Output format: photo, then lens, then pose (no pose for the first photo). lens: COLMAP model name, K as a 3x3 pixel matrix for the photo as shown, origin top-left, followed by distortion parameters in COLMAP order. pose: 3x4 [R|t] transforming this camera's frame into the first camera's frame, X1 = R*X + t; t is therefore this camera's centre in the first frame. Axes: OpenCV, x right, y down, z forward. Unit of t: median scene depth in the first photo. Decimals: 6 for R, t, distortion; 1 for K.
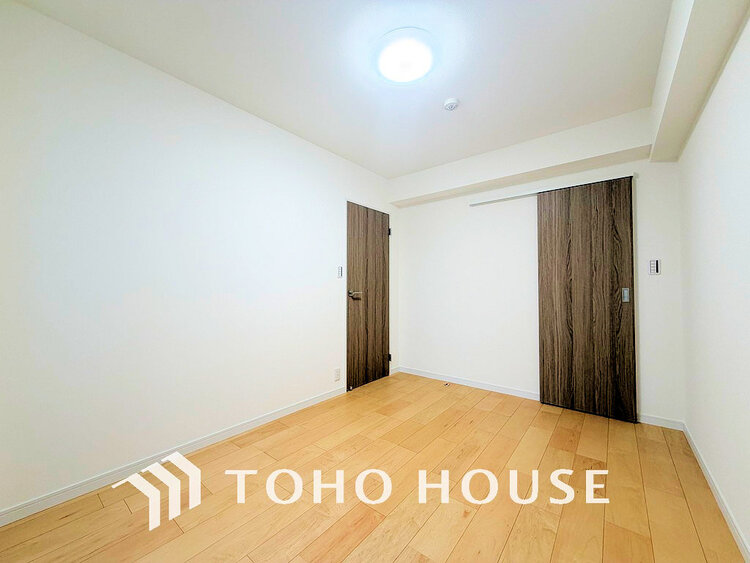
lens RADIAL K [[298.0, 0, 371.6], [0, 298.0, 282.5], [0, 0, 1]] dist [-0.001195, -0.000215]
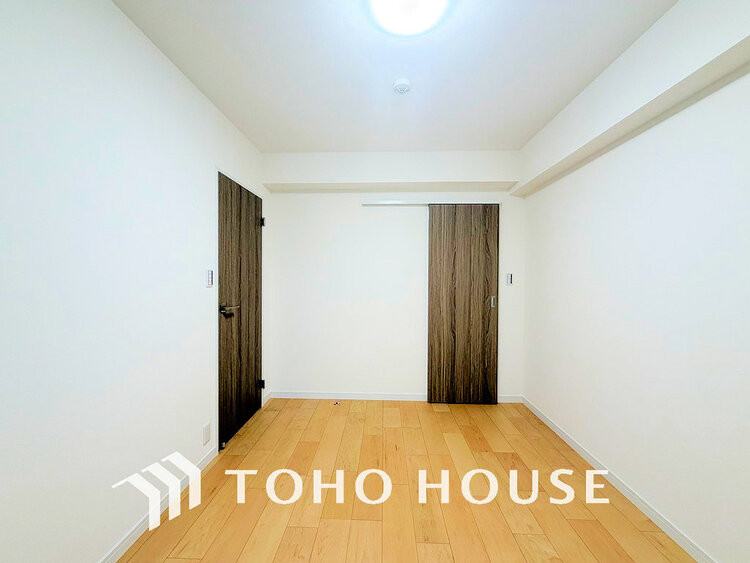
lens RADIAL K [[298.0, 0, 374.9], [0, 298.0, 282.6], [0, 0, 1]] dist [-0.001195, -0.000215]
pose [[0.798985, -0.004741, 0.601332, -0.229720], [-0.016241, 0.999434, 0.029460, -0.056132], [-0.601132, -0.033304, 0.798456, 0.280441]]
